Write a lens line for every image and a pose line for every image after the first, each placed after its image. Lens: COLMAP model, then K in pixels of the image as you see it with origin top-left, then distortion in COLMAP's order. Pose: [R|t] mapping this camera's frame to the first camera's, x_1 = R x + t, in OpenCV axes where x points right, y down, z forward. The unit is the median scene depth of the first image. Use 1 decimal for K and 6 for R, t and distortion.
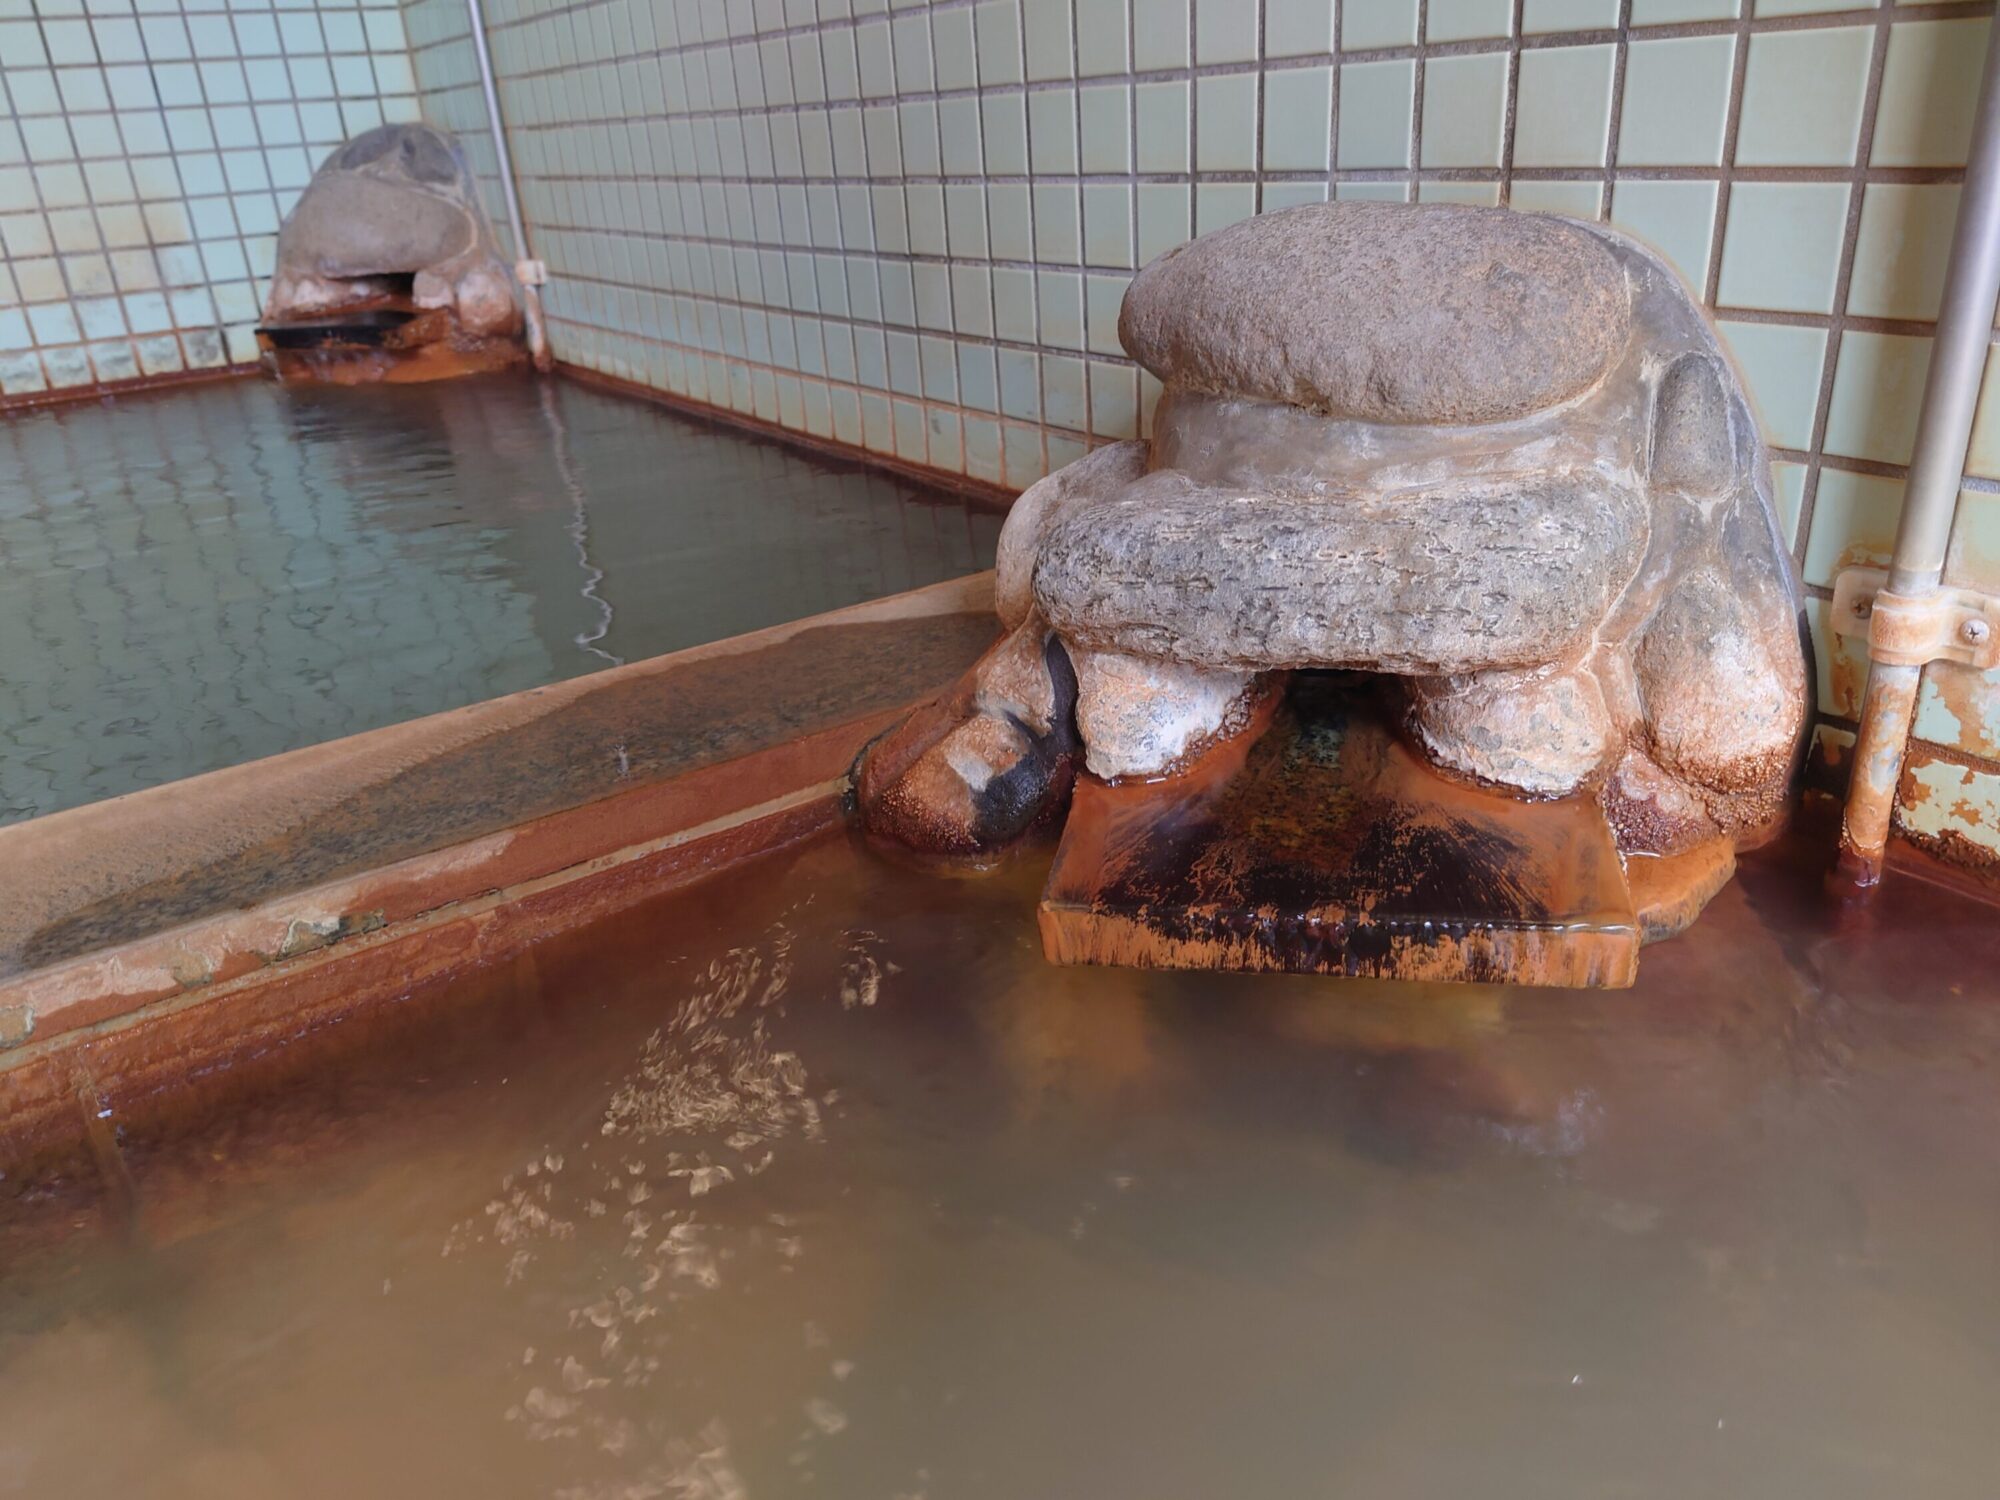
lens RADIAL K [[1468.1, 0, 1000.0], [0, 1468.1, 750.0], [0, 0, 1]] dist [0.085581, -0.110710]
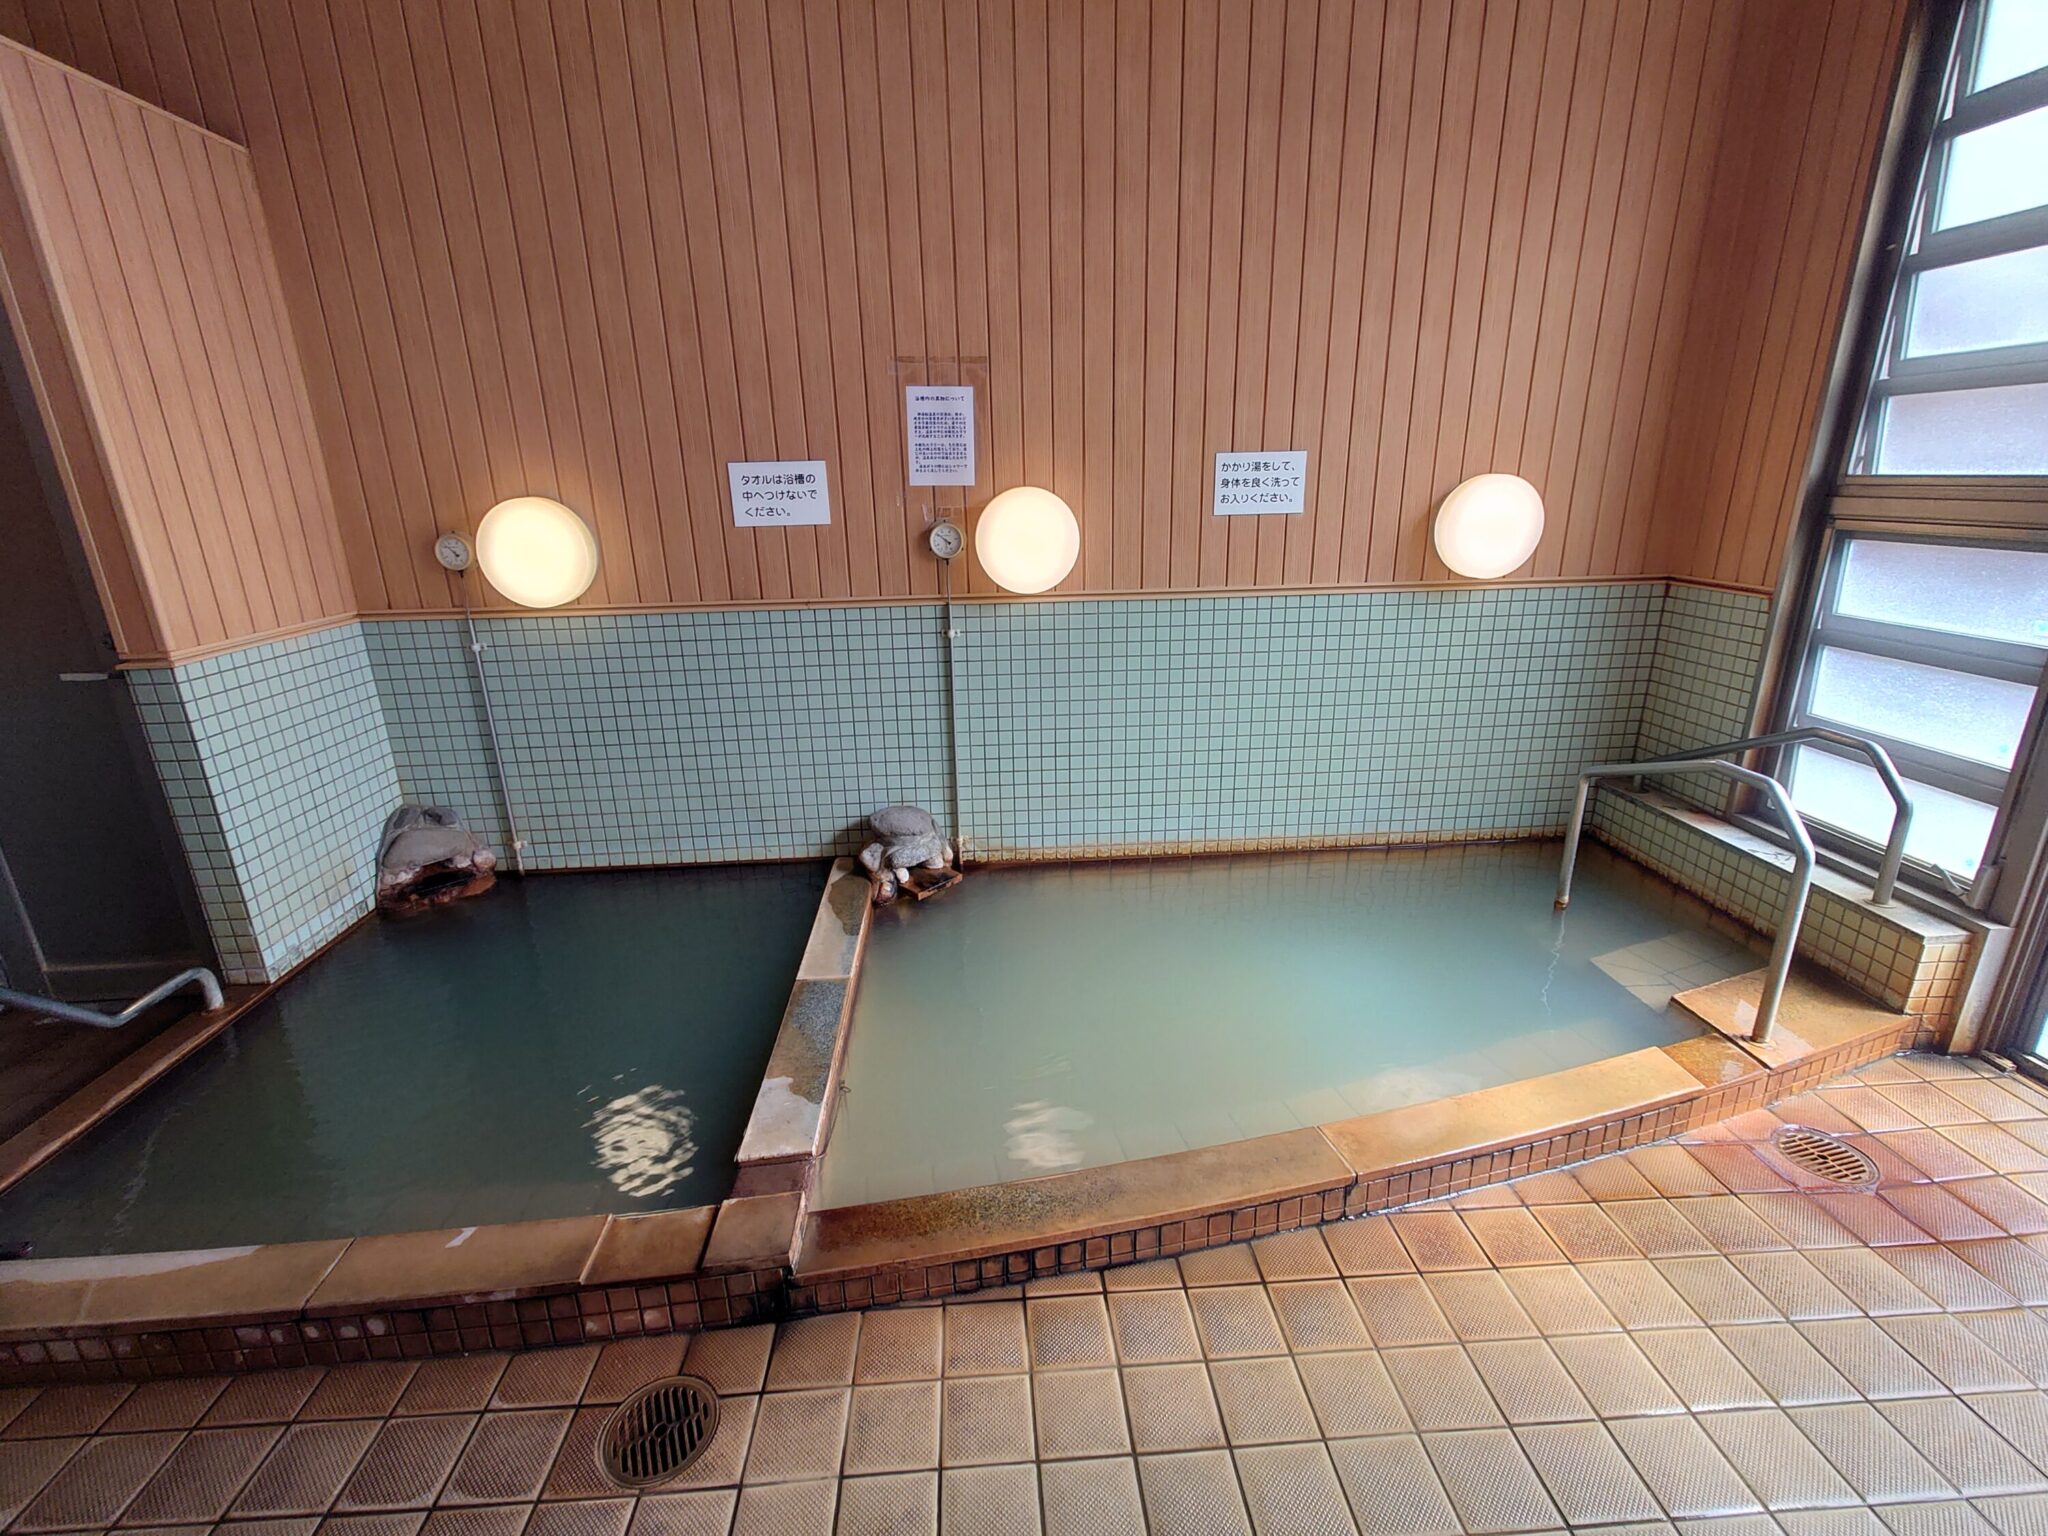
lens RADIAL K [[912.5, 0, 1024.0], [0, 912.5, 768.0], [0, 0, 1]] dist [0.005343, -0.004715]
pose [[0.508043, -0.207330, 0.836006, -1.259548], [0.330411, 0.943255, 0.033137, -0.181902], [-0.795438, 0.259390, 0.547718, -0.847568]]
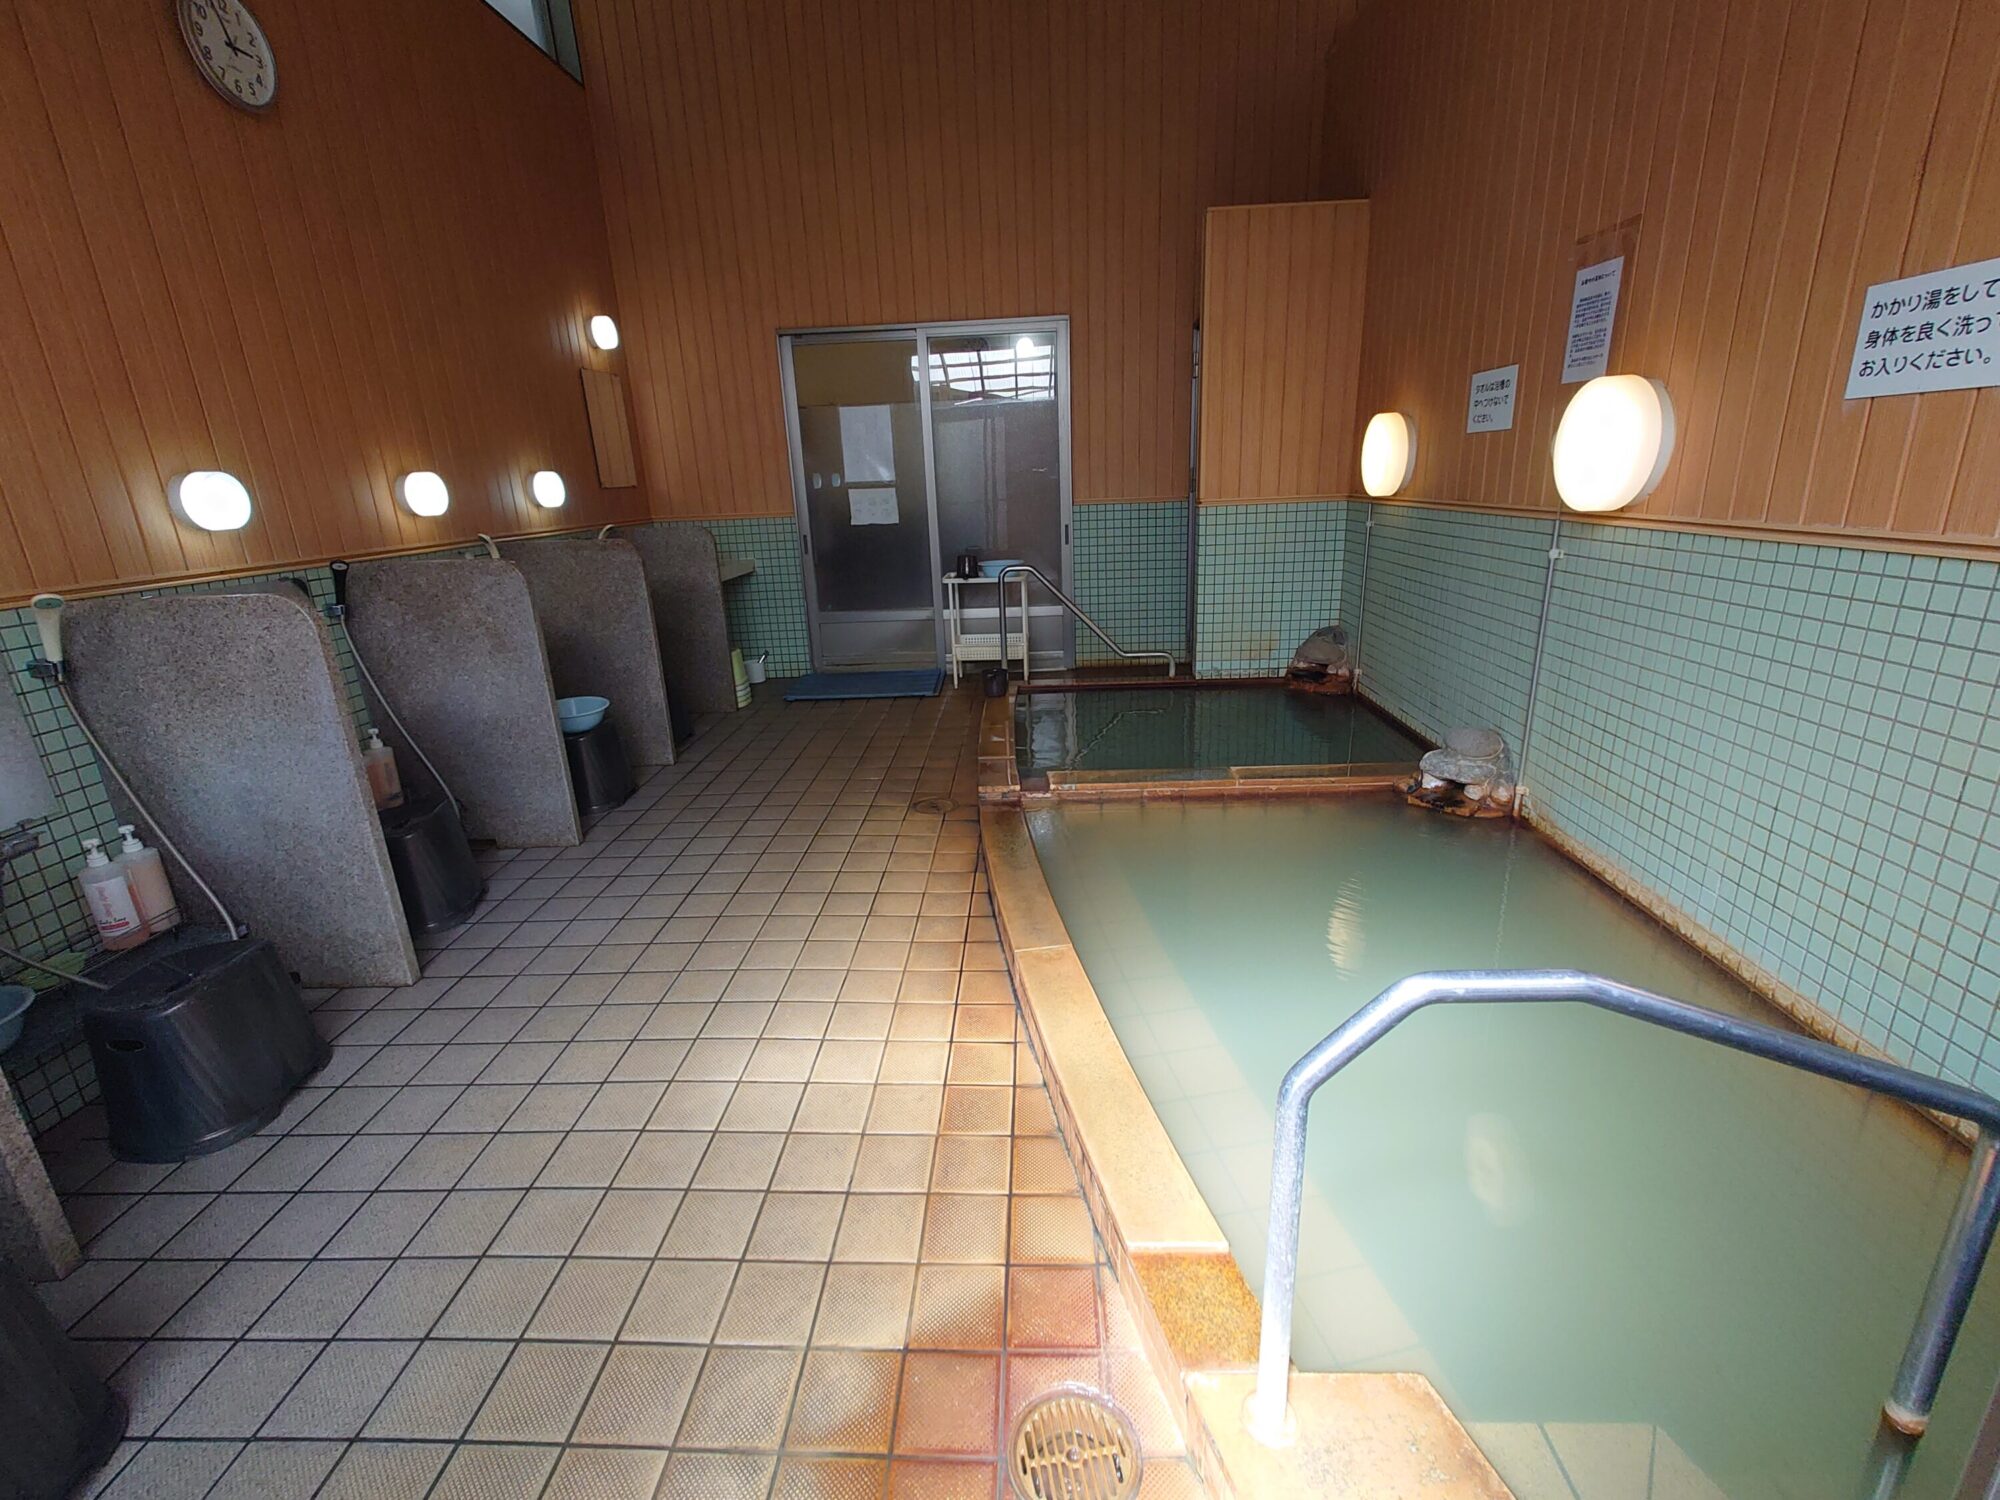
lens RADIAL K [[891.1, 0, 1000.0], [0, 891.1, 750.0], [0, 0, 1]] dist [0.005343, -0.004715]
pose [[0.802563, 0.209448, -0.558591, 0.316318], [-0.250448, 0.968125, 0.003171, 0.135731], [0.541450, 0.137353, 0.829437, -1.551507]]
